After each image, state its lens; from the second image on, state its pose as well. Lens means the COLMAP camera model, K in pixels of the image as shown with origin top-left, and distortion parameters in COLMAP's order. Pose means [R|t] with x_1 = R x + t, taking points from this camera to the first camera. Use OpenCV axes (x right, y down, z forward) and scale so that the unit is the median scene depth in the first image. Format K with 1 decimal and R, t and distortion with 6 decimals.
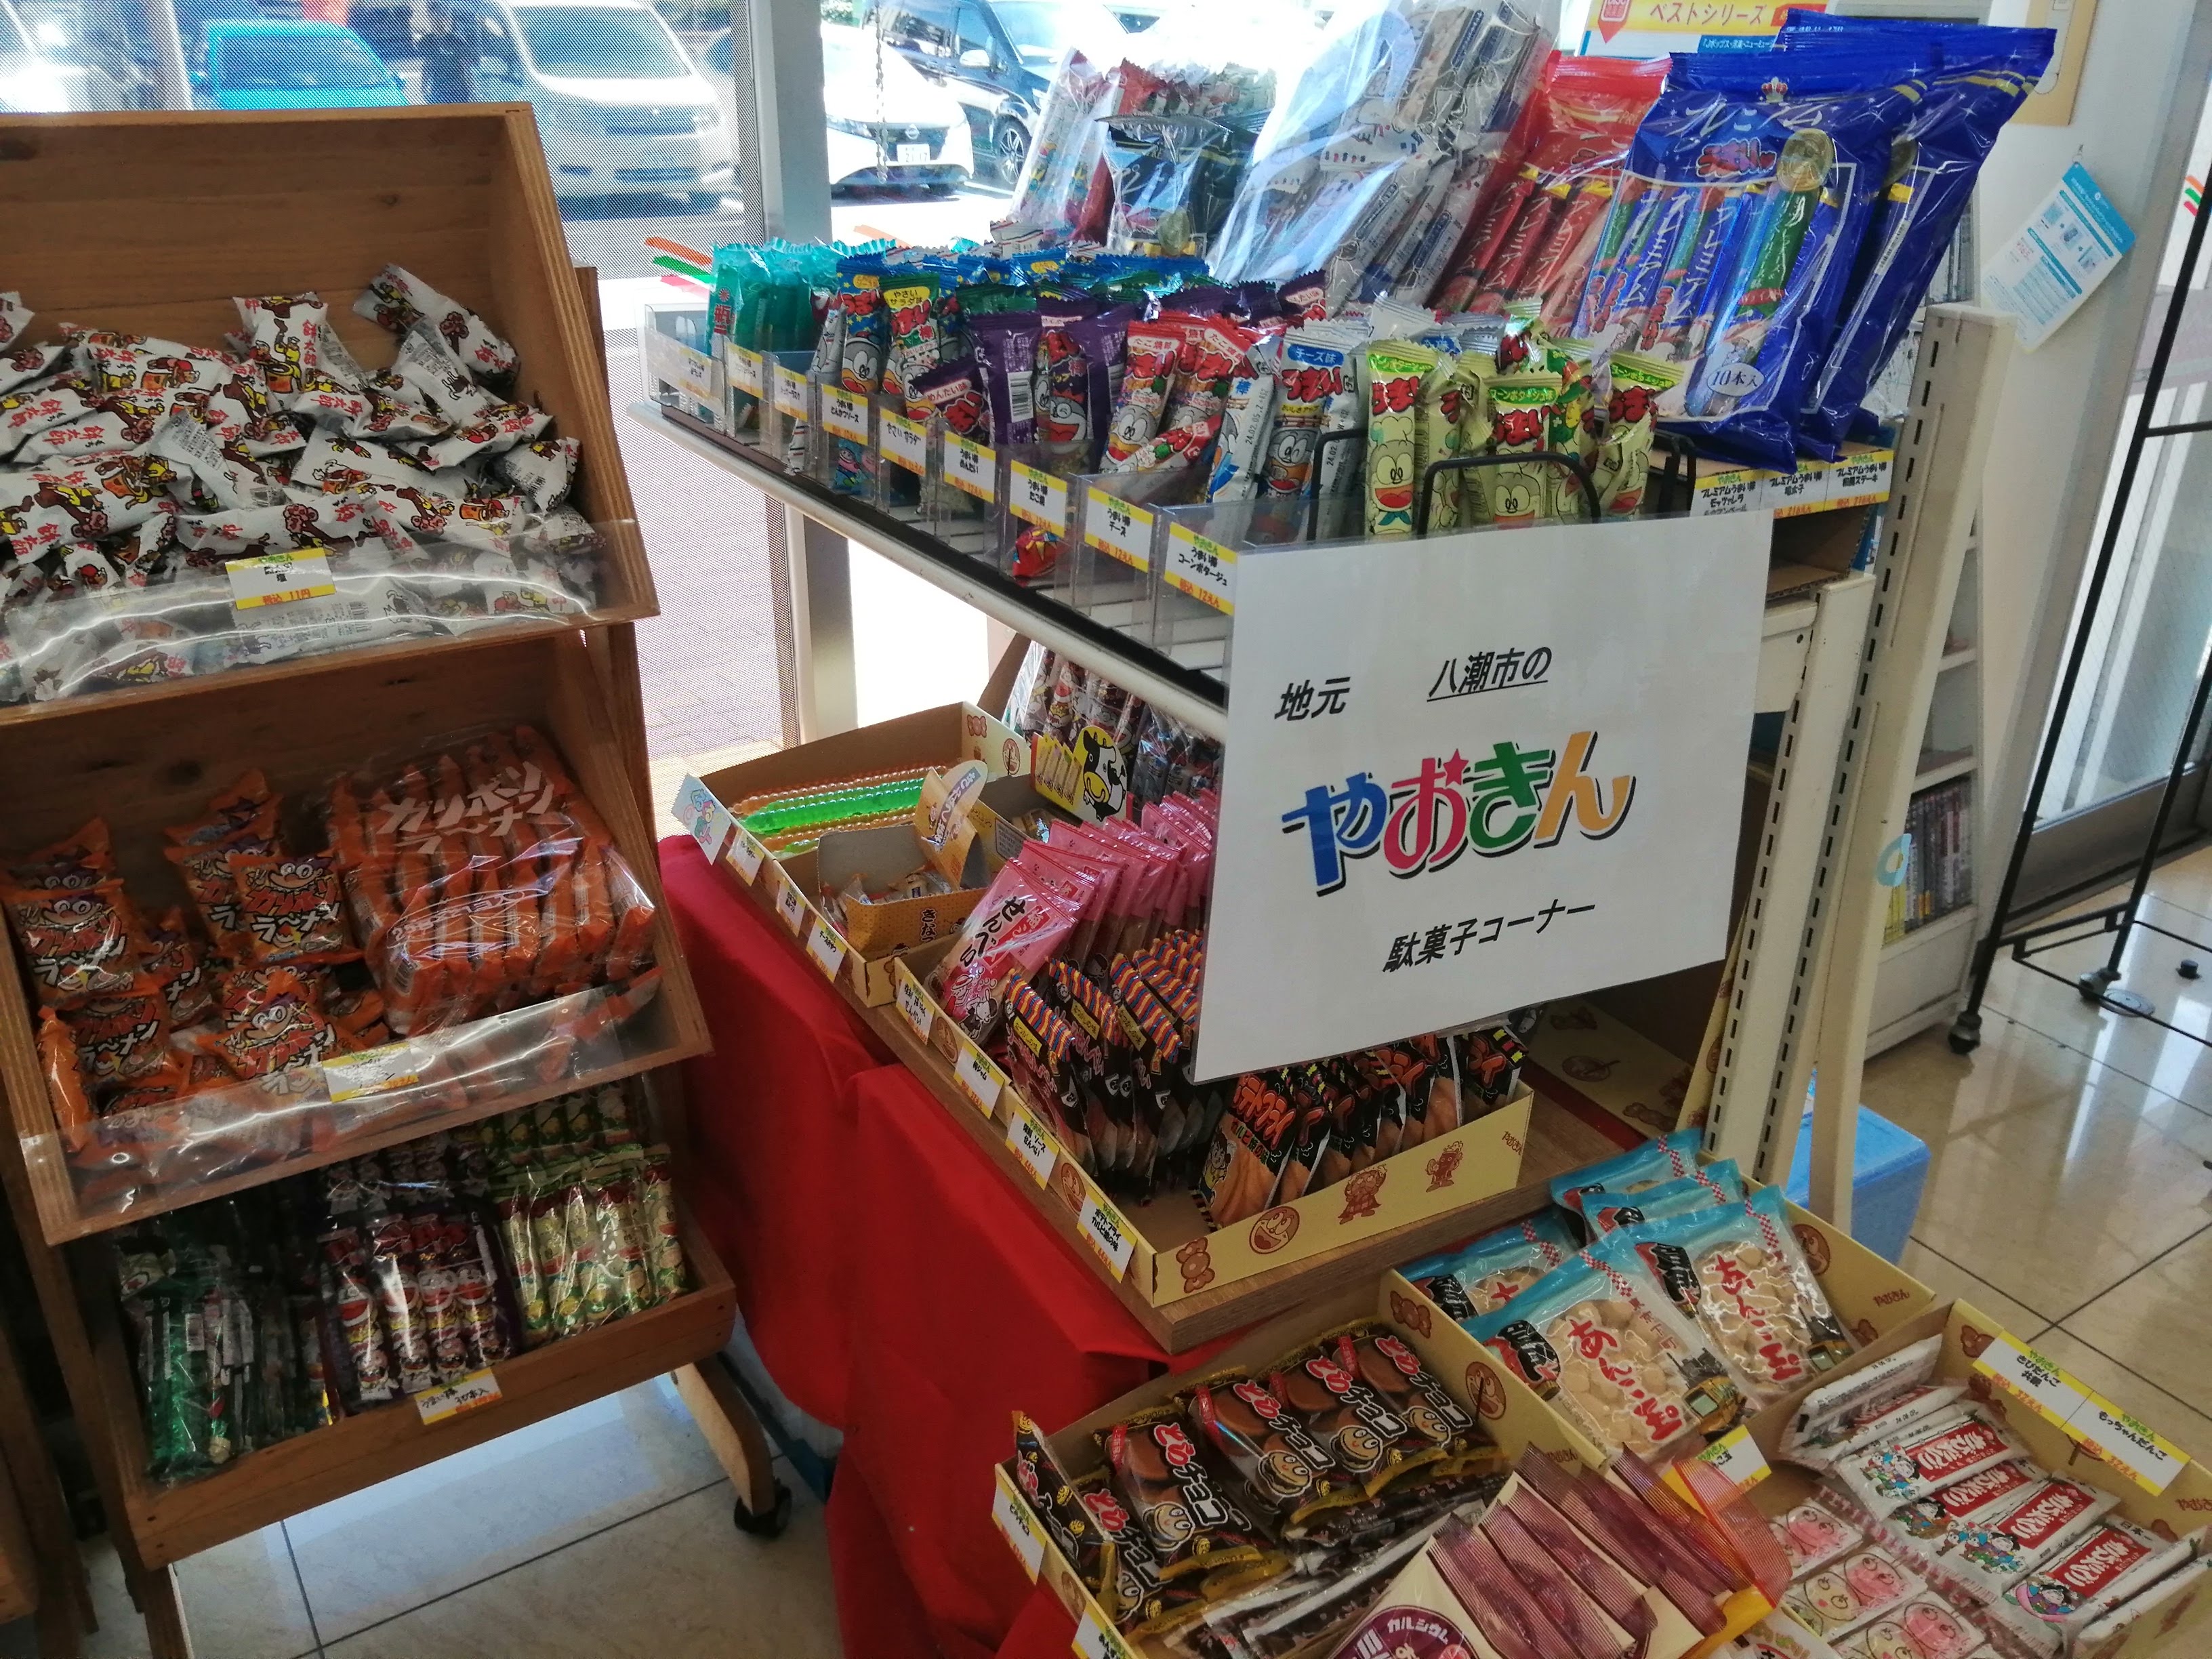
lens RADIAL K [[1768.6, 0, 1106.0], [0, 1768.6, 829.5], [0, 0, 1]] dist [0.047185, -0.136171]
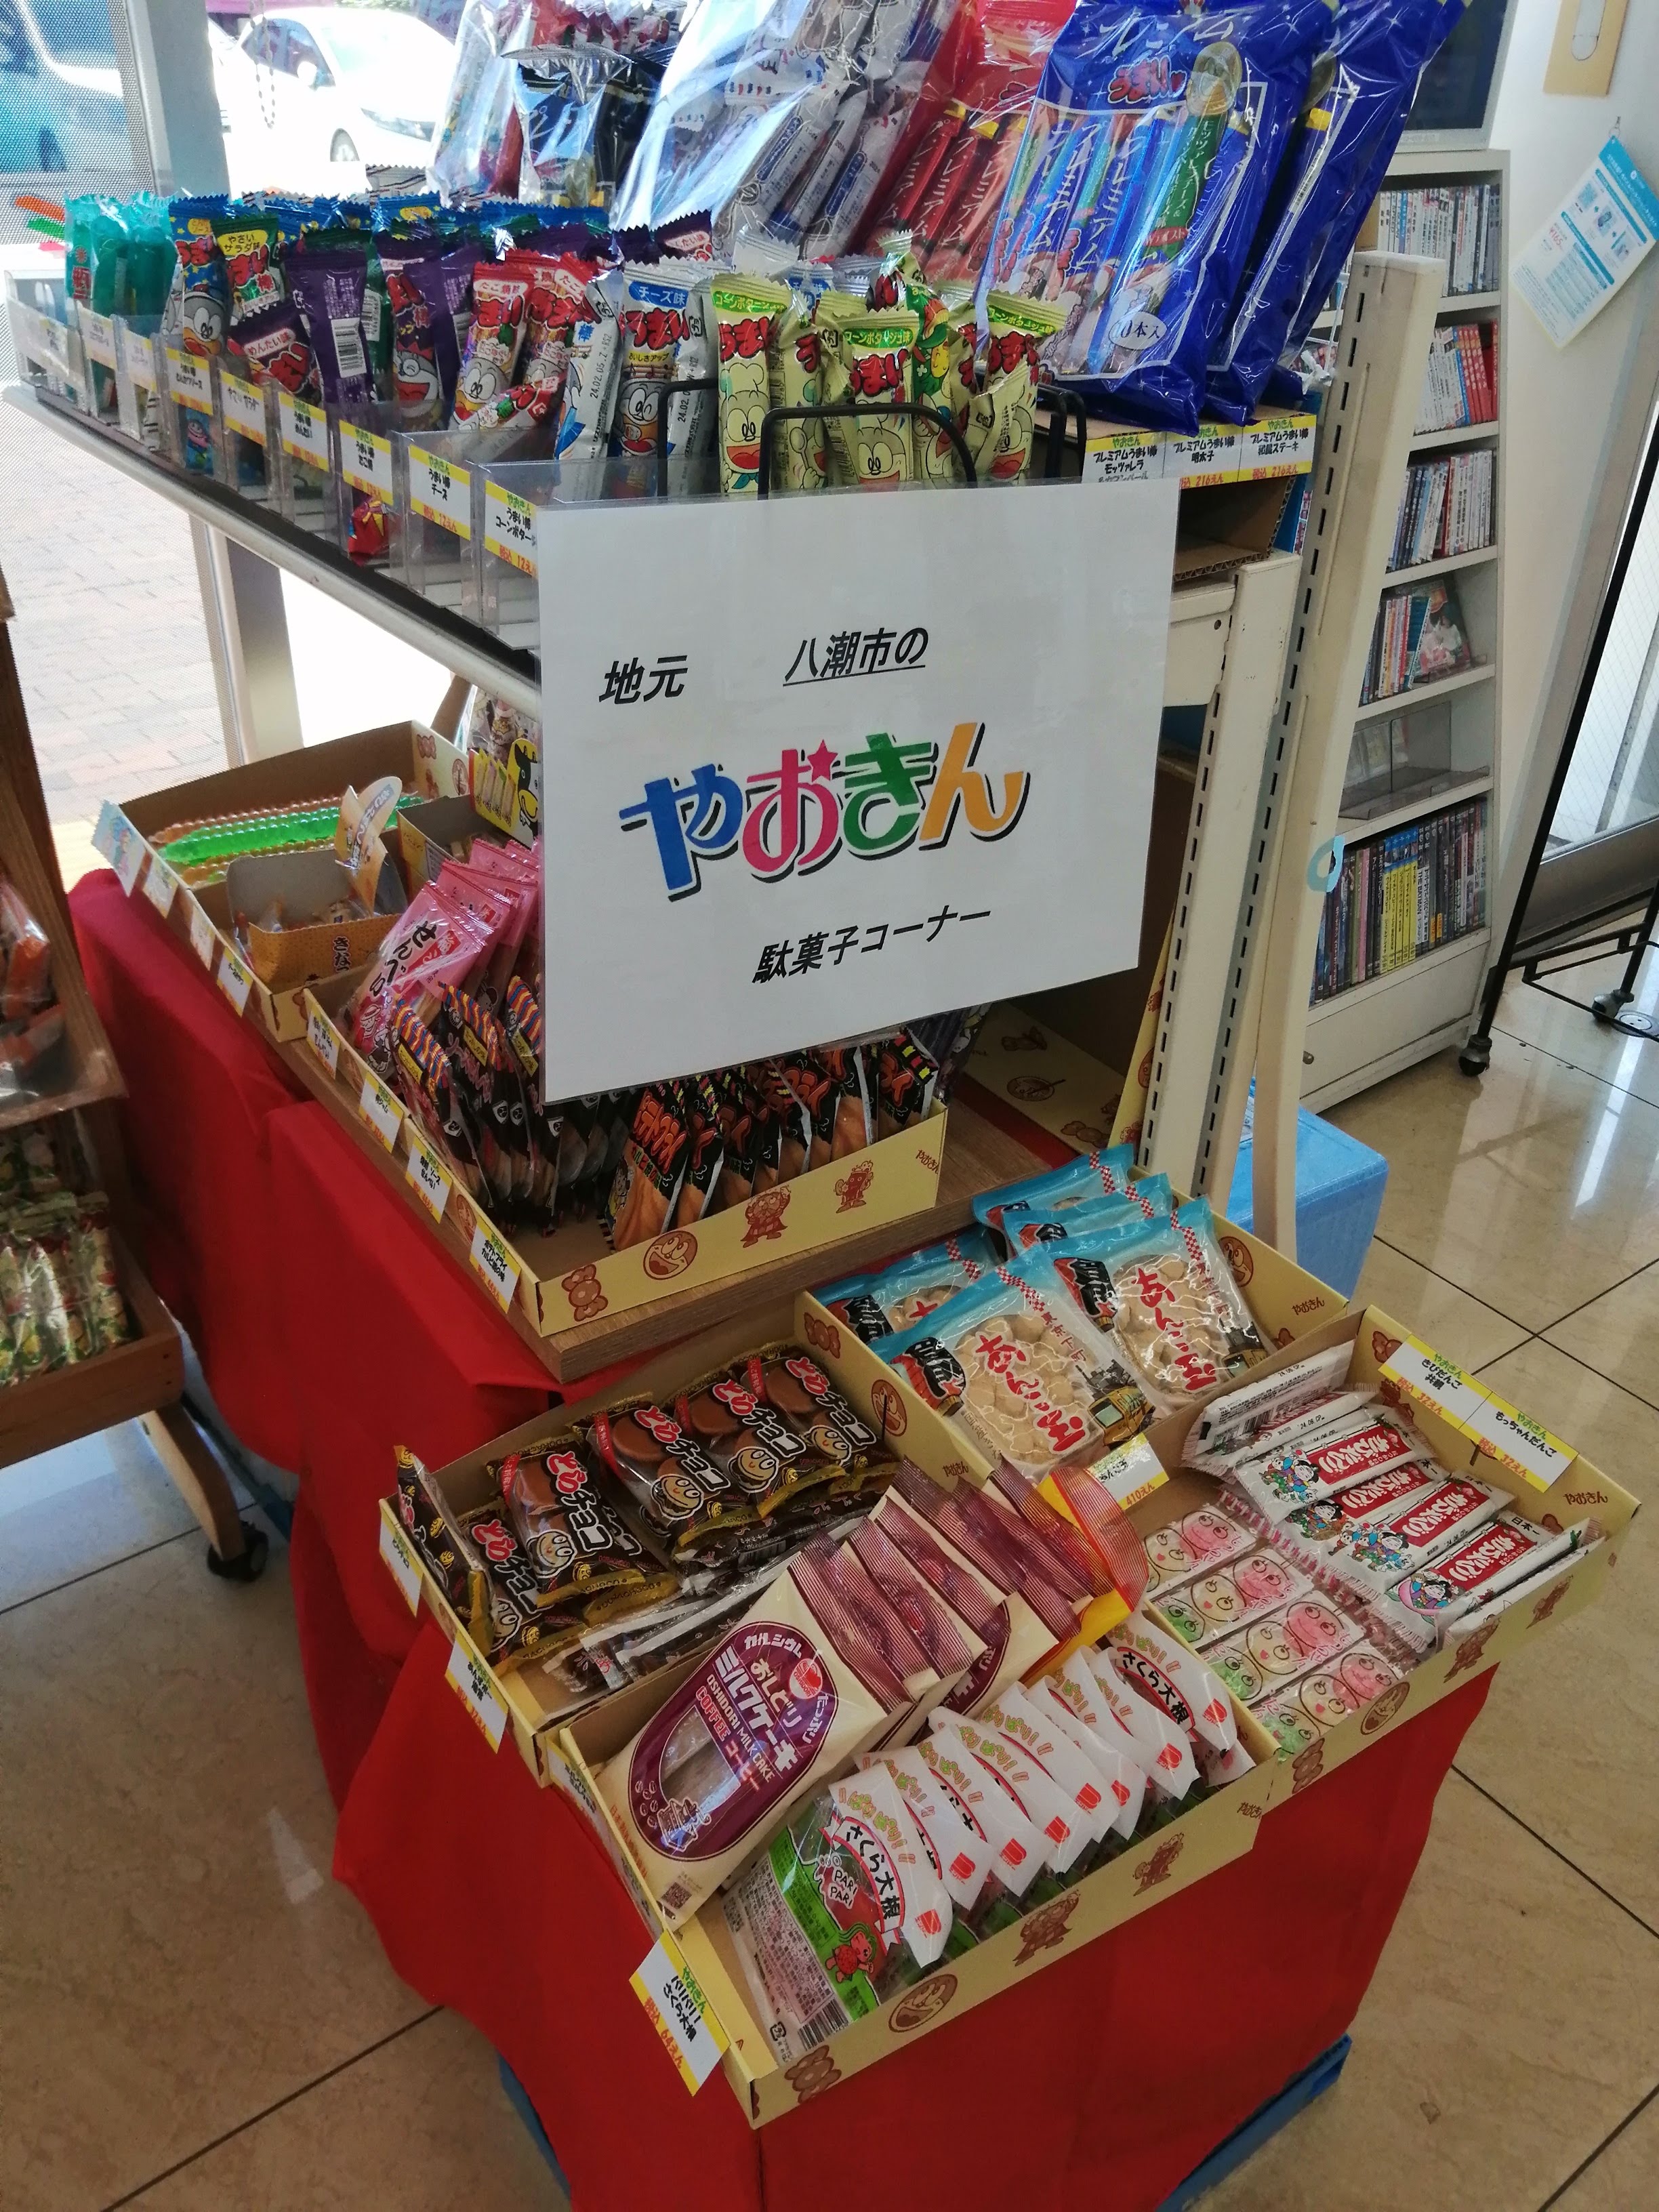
lens RADIAL K [[1730.5, 0, 876.6], [0, 1730.5, 1114.3], [0, 0, 1]] dist [0.049547, -0.118881]
pose [[0.997850, -0.023377, 0.061230, 0.150954], [0.015439, 0.991779, 0.127031, 0.031030], [-0.063696, -0.125812, 0.990007, 0.065864]]
